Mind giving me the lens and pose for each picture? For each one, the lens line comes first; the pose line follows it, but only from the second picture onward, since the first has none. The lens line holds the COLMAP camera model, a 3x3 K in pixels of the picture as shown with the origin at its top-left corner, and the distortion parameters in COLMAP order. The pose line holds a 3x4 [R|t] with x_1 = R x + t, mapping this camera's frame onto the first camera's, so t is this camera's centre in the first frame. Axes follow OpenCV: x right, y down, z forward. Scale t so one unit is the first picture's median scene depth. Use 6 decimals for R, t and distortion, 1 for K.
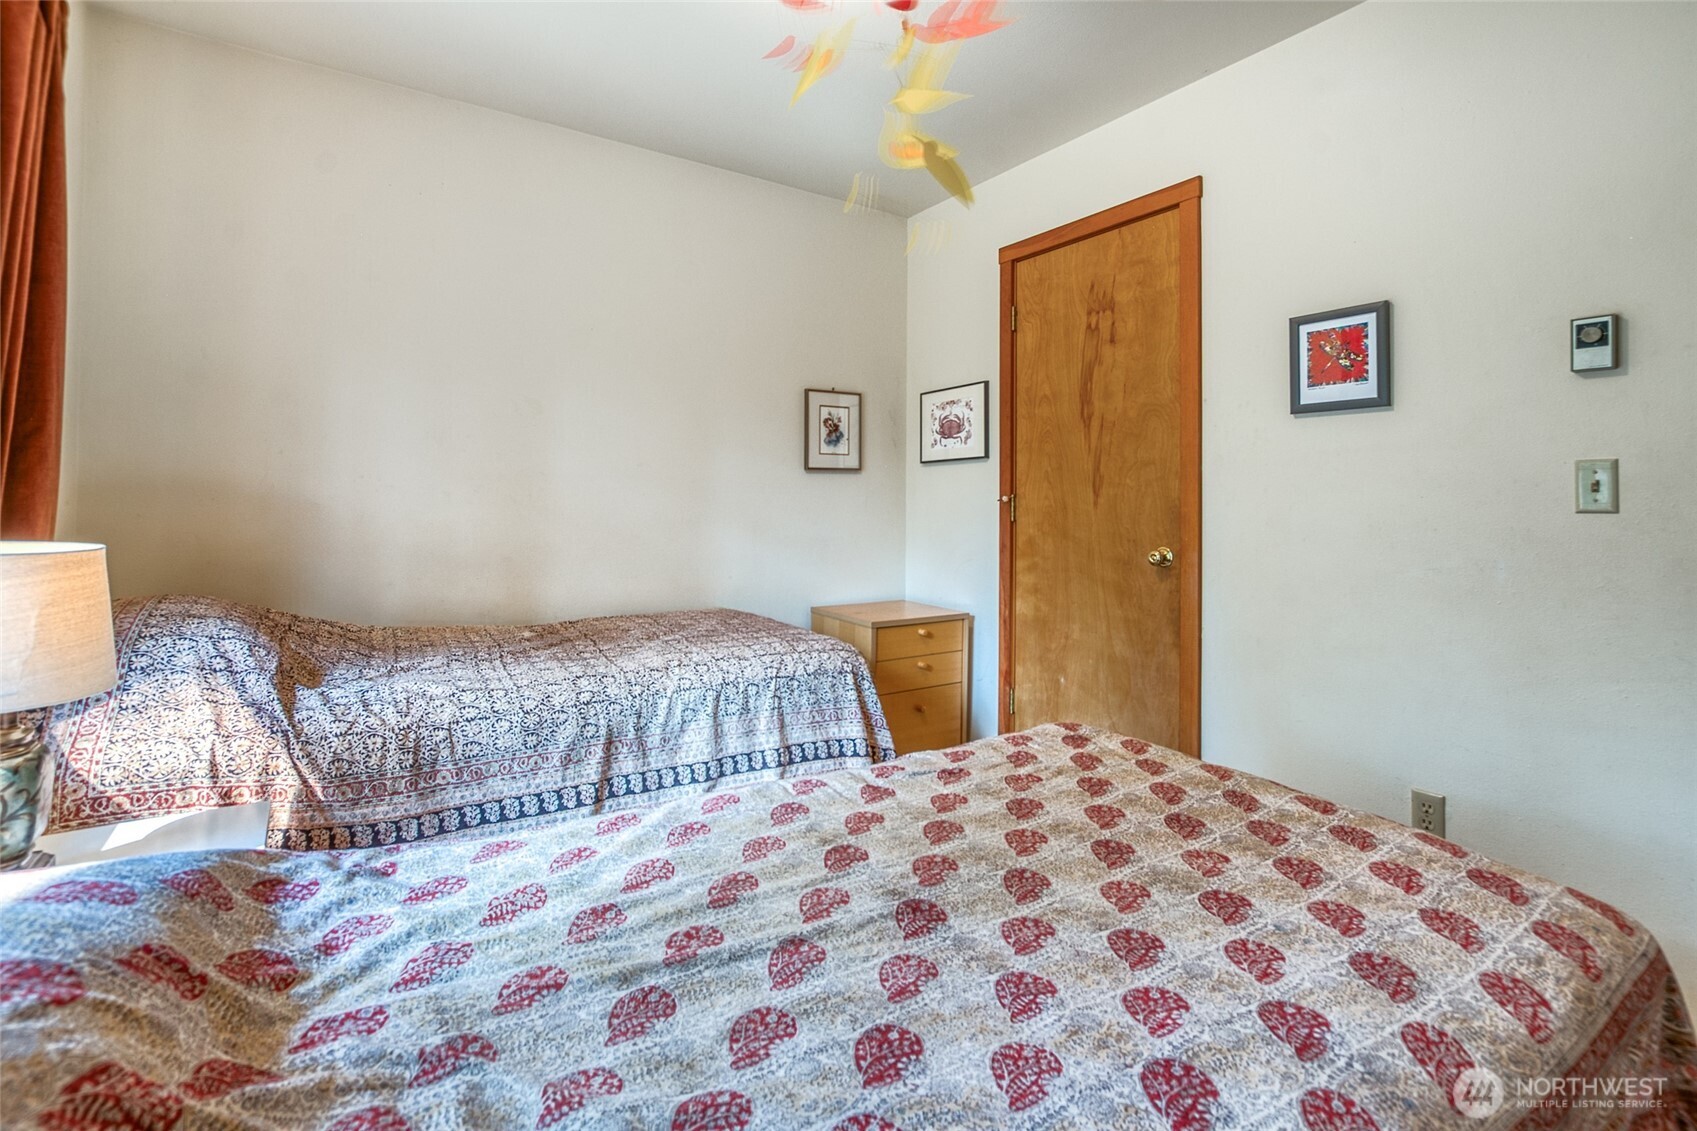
lens RADIAL K [[780.1, 0, 849.2], [0, 780.1, 476.9], [0, 0, 1]] dist [-0.016943, 0.000277]
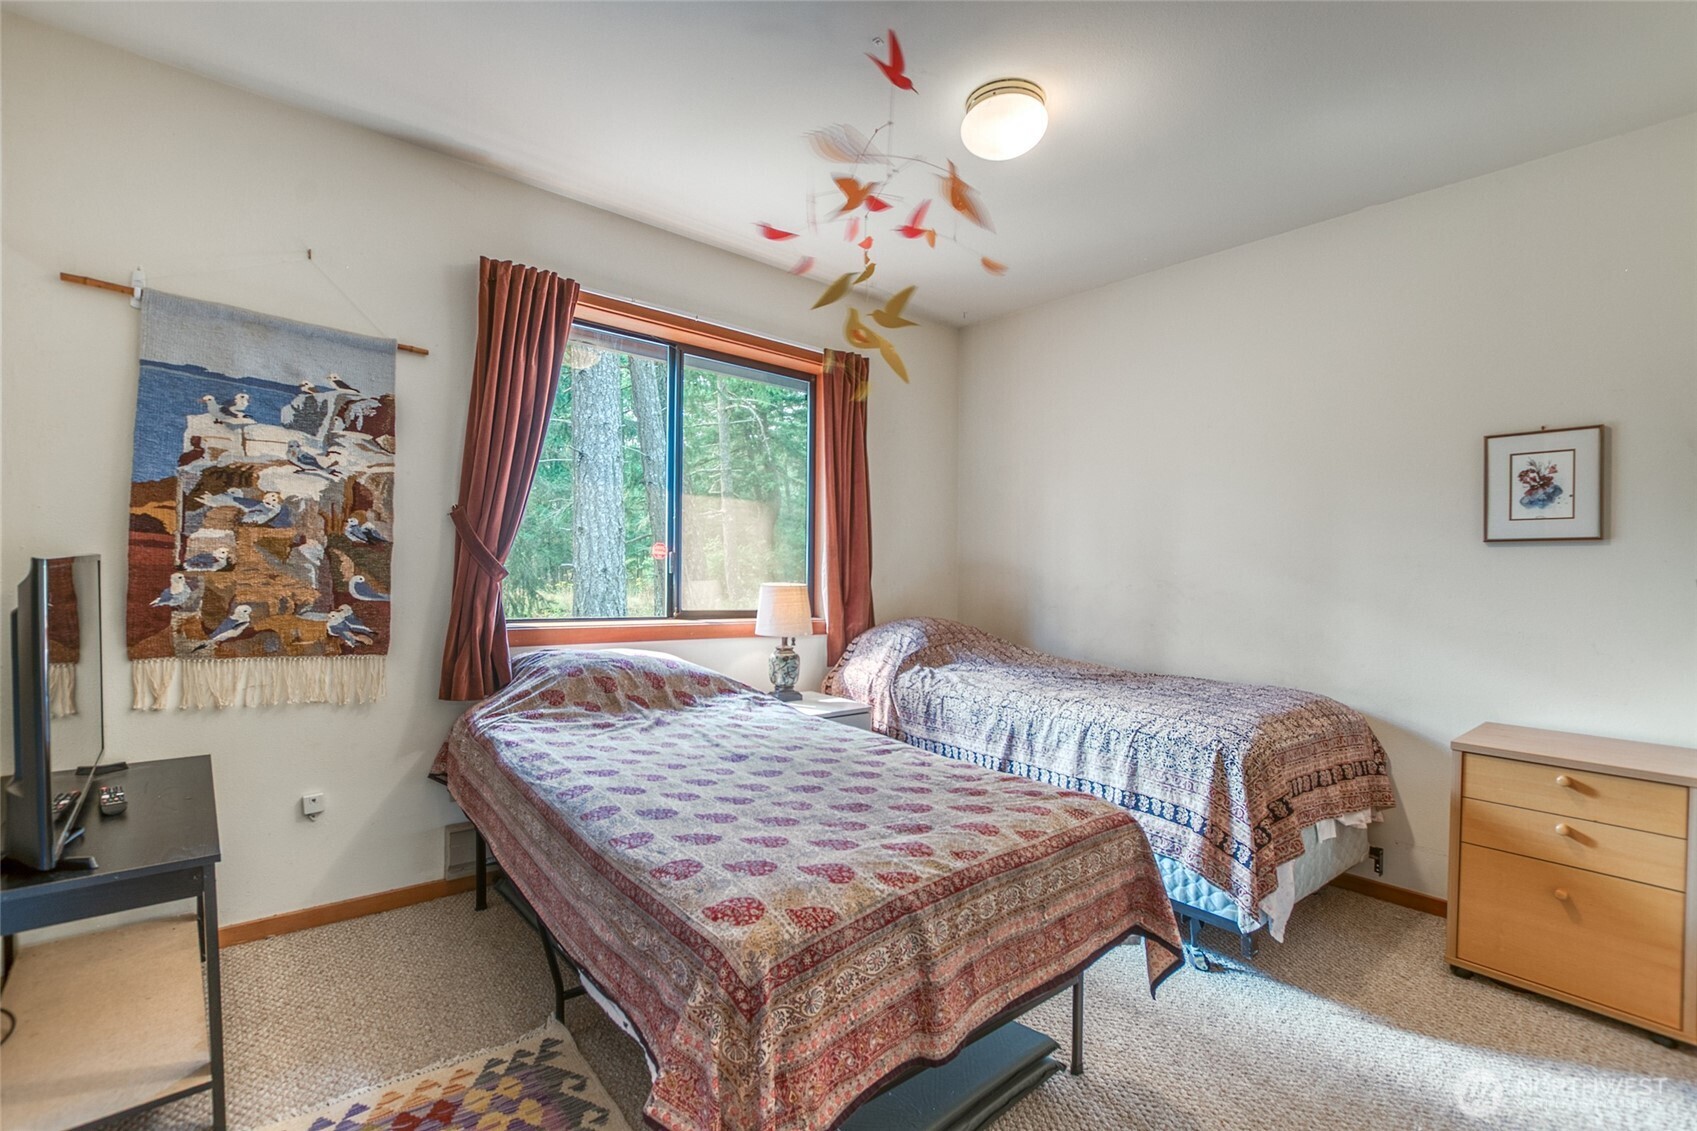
lens RADIAL K [[761.0, 0, 846.7], [0, 761.0, 557.1], [0, 0, 1]] dist [-0.015341, 0.000380]
pose [[0.109699, -0.017418, -0.993812, 1.013585], [0.011062, 0.999806, -0.016302, 0.018041], [0.993903, -0.009205, 0.109871, 0.486576]]
